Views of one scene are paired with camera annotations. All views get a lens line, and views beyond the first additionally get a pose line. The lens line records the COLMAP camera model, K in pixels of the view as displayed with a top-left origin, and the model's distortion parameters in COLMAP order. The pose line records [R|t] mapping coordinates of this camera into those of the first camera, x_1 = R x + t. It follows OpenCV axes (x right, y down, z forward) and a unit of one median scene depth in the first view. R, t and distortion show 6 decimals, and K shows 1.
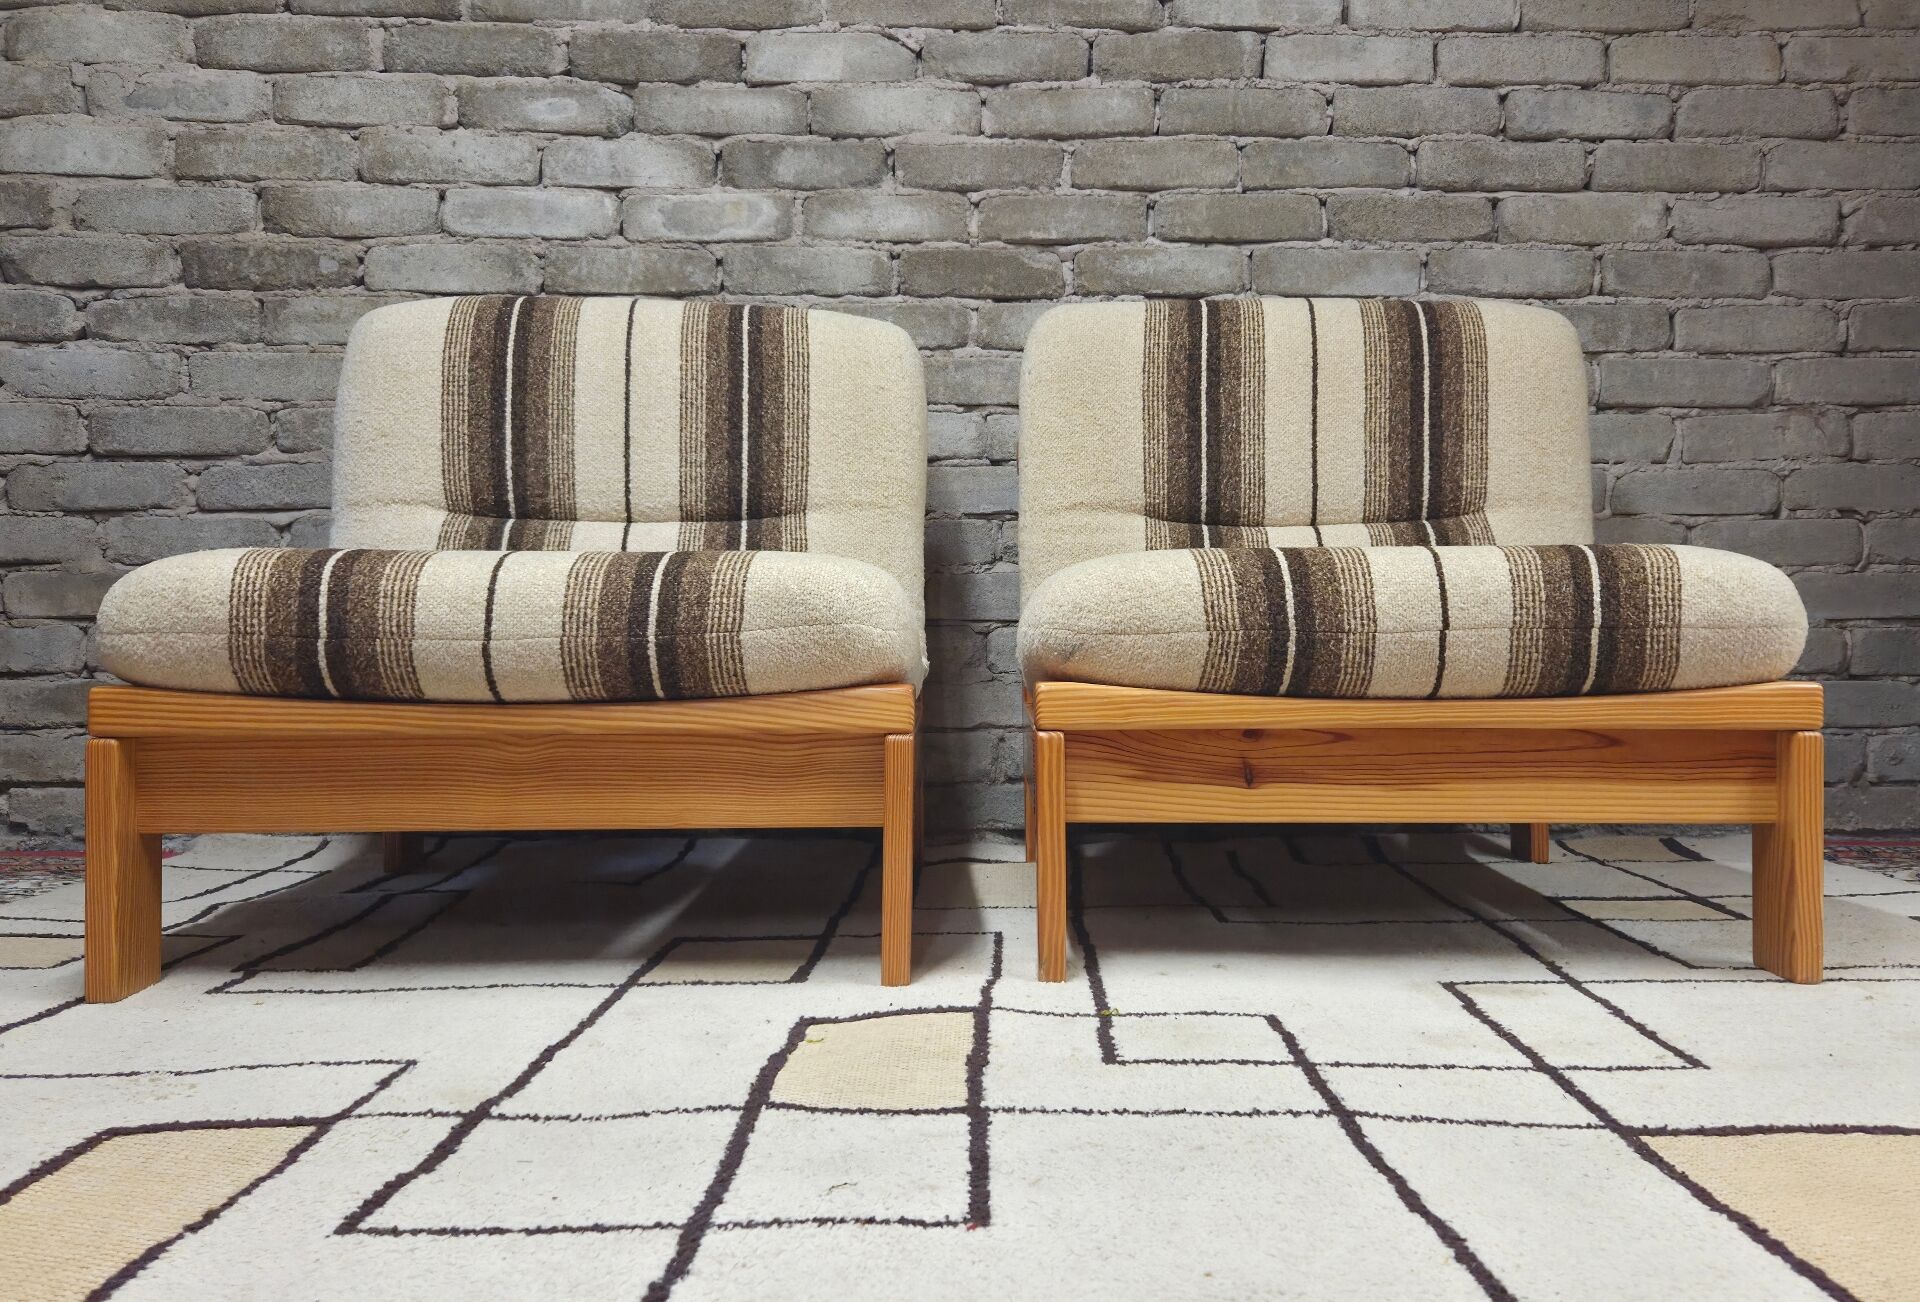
lens RADIAL K [[1531.9, 0, 1014.9], [0, 1531.9, 644.6], [0, 0, 1]] dist [0.055670, -0.044174]
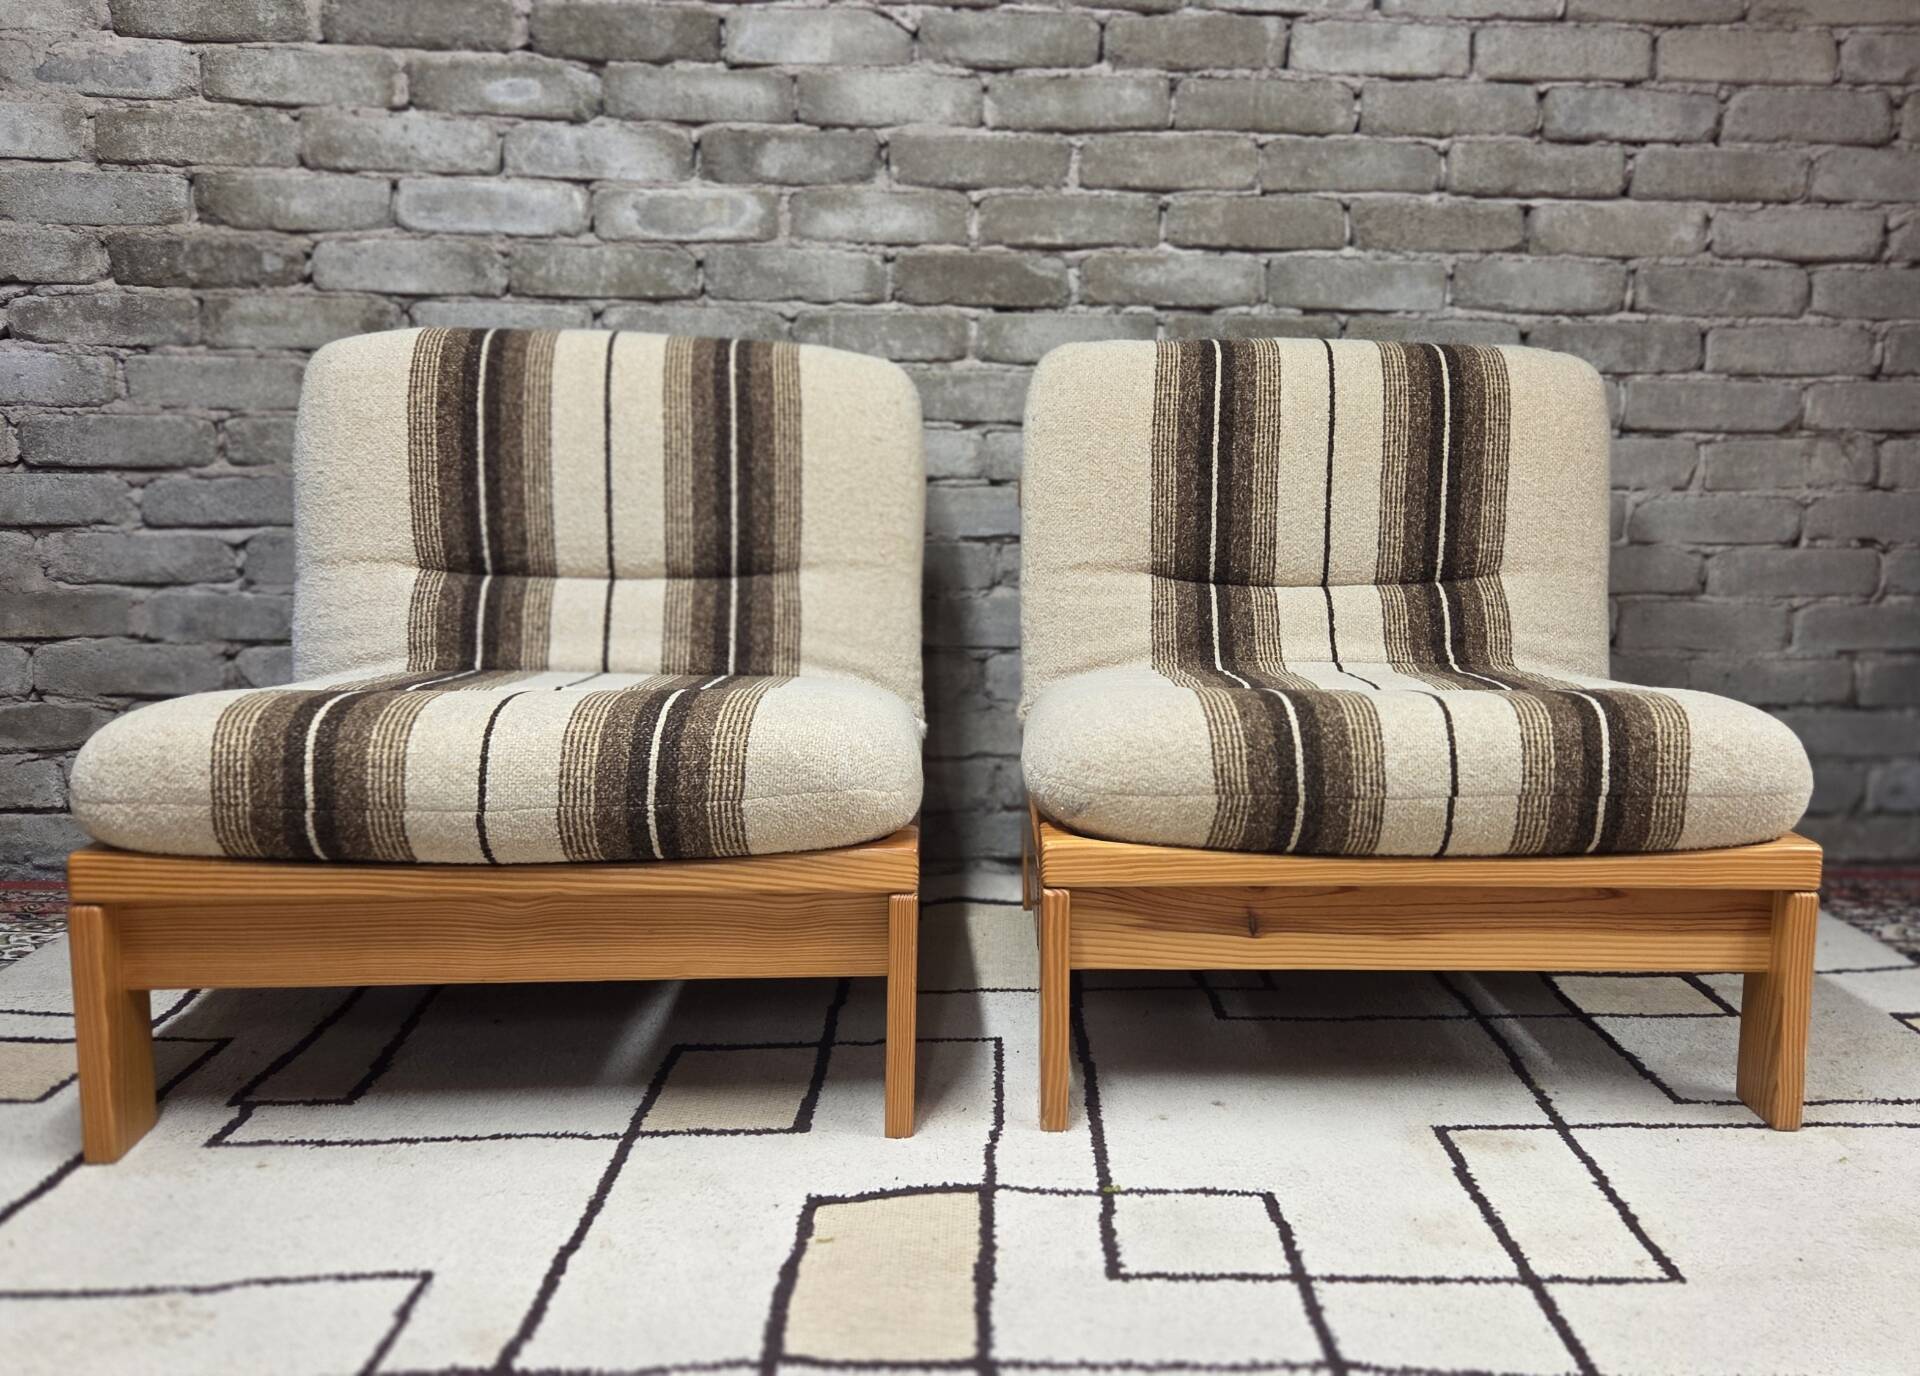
lens RADIAL K [[1614.7, 0, 1054.0], [0, 1614.7, 671.0], [0, 0, 1]] dist [0.056671, -0.043098]
pose [[0.999345, 0.009447, 0.034938, -0.010158], [-0.014043, 0.990916, 0.133747, -0.139717], [-0.033358, -0.134150, 0.990399, -0.011761]]
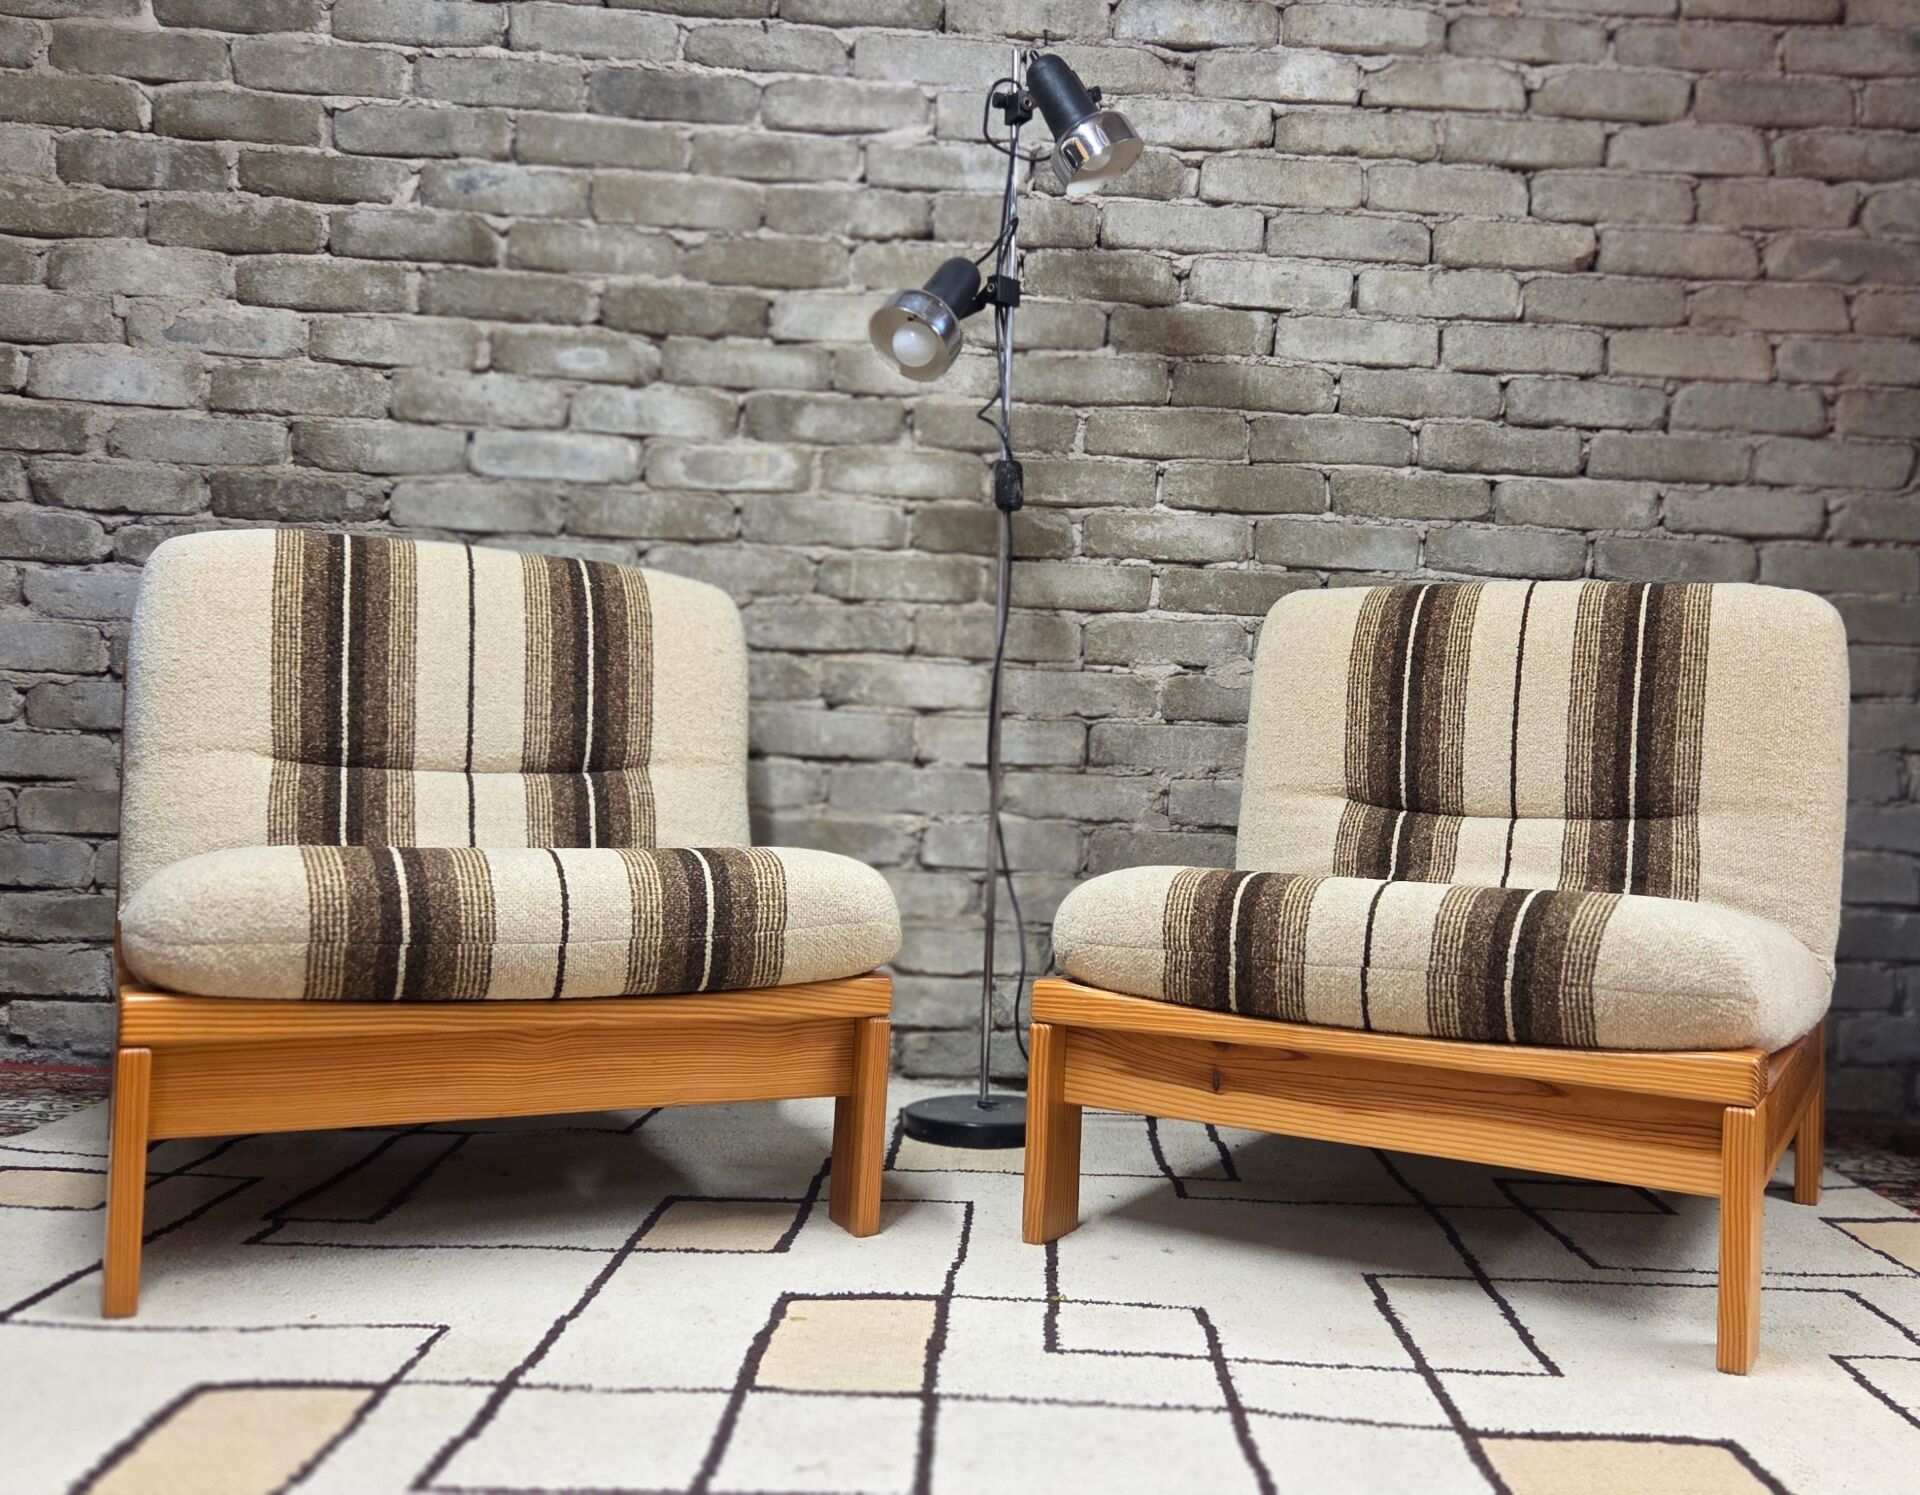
lens RADIAL K [[1747.3, 0, 1068.3], [0, 1747.3, 737.9], [0, 0, 1]] dist [0.056343, -0.040603]
pose [[0.999028, 0.042200, 0.012719, 0.019815], [-0.041911, 0.998874, -0.022211, -0.081192], [-0.013642, 0.021656, 0.999672, -0.168177]]
